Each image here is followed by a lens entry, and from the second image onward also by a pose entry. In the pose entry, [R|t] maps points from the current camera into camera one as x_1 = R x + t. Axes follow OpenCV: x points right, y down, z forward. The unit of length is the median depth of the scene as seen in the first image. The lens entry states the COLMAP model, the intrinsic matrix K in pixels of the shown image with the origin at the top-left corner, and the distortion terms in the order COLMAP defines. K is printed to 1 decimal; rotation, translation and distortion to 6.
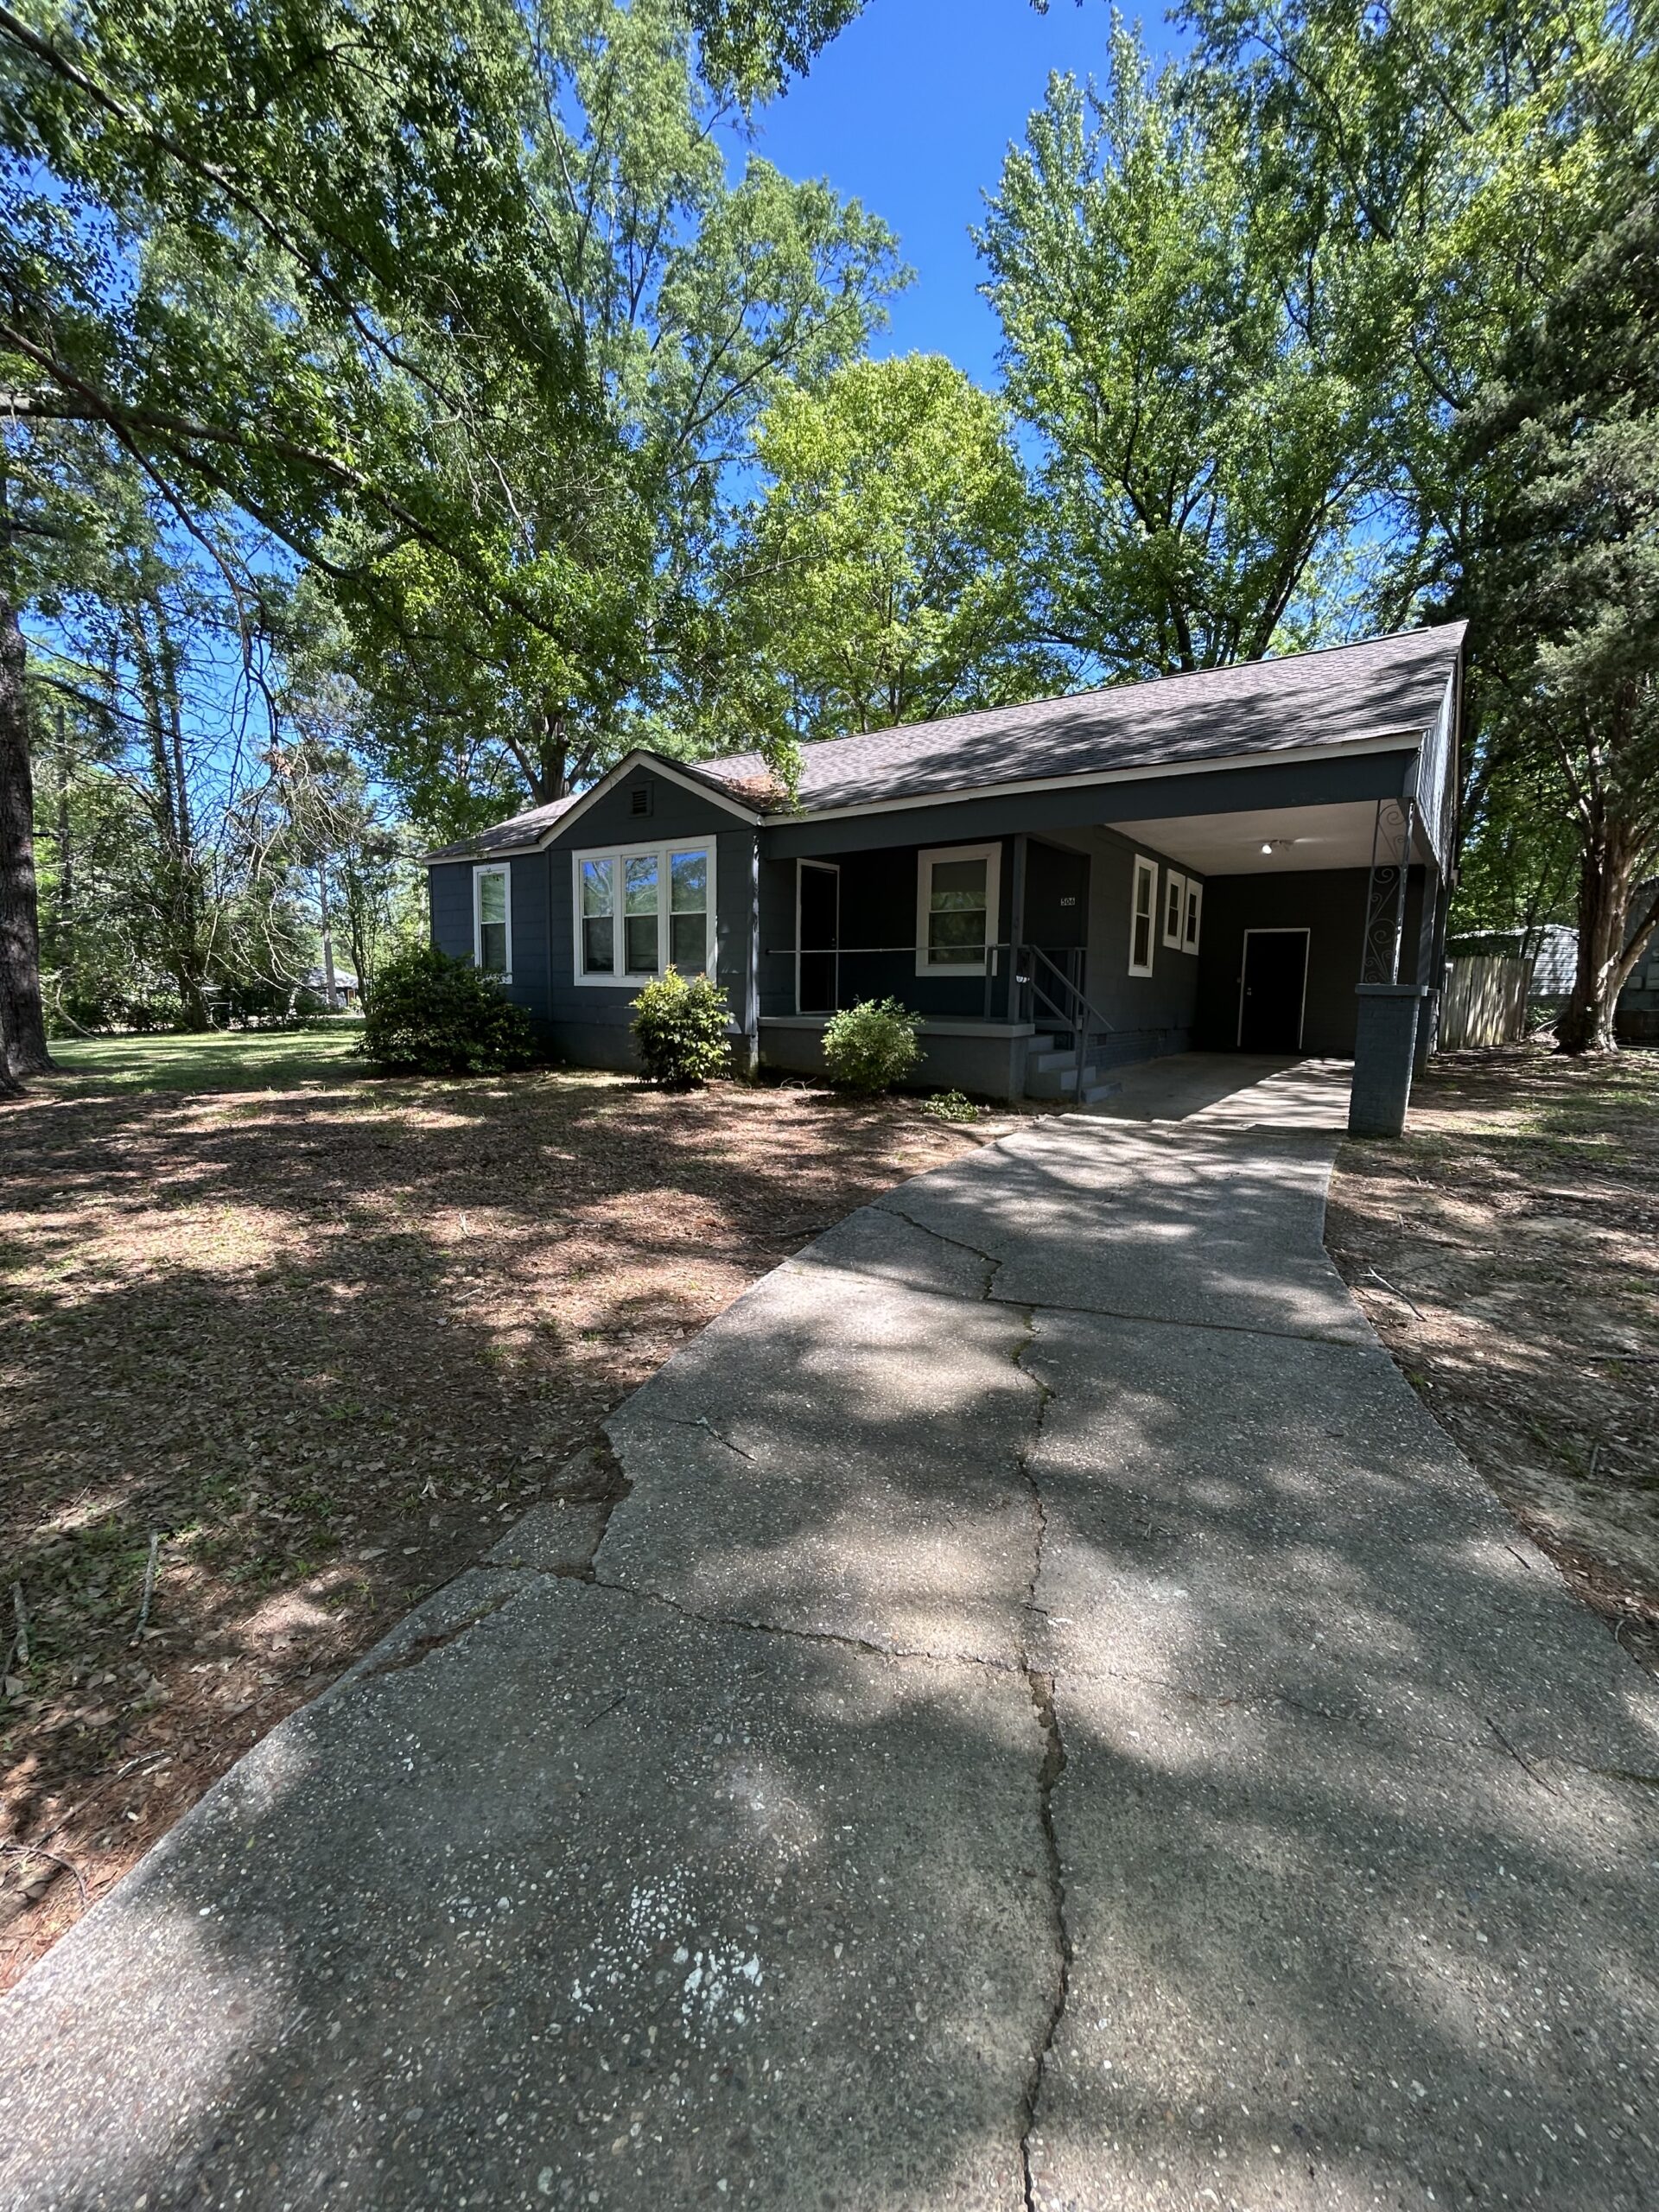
lens RADIAL K [[899.3, 0, 834.1], [0, 899.3, 1098.0], [0, 0, 1]] dist [-0.004584, -0.000248]
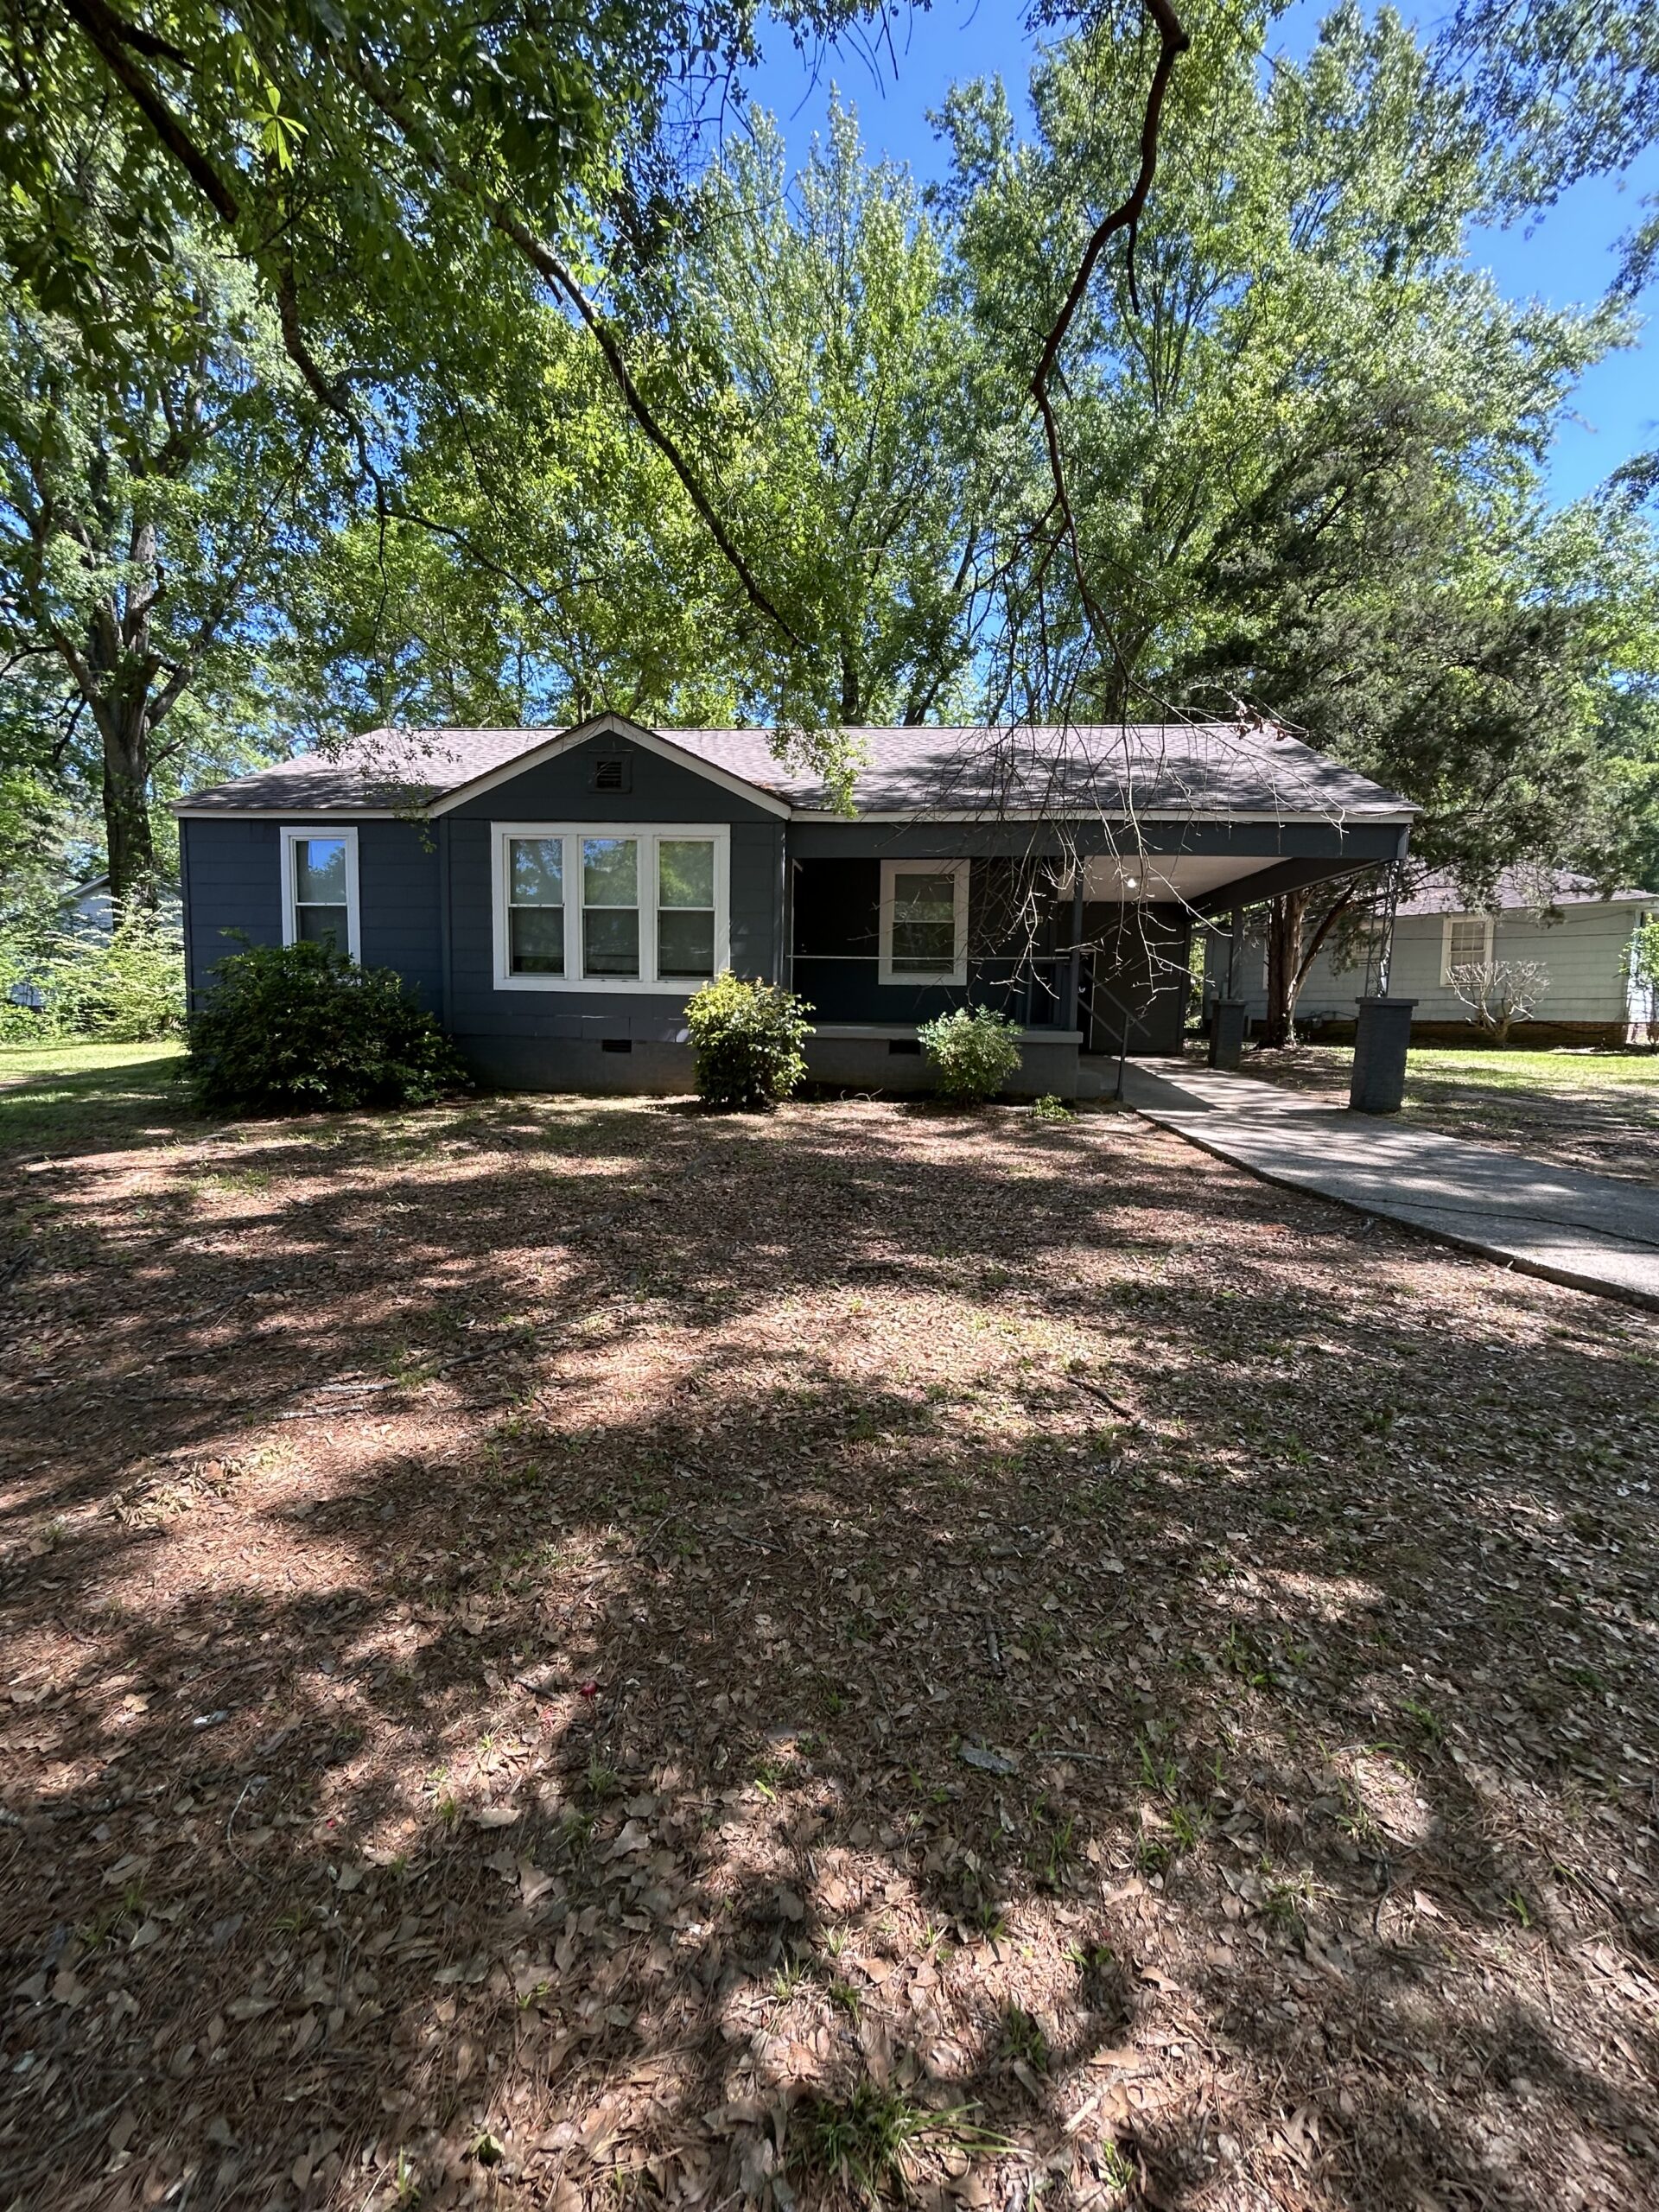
lens RADIAL K [[899.3, 0, 829.9], [0, 899.3, 1116.7], [0, 0, 1]] dist [-0.004584, -0.000248]
pose [[0.868550, -0.055341, 0.492503, -0.482139], [0.048068, 0.998467, 0.027425, -0.020574], [-0.493266, -0.000147, 0.869879, 0.164467]]
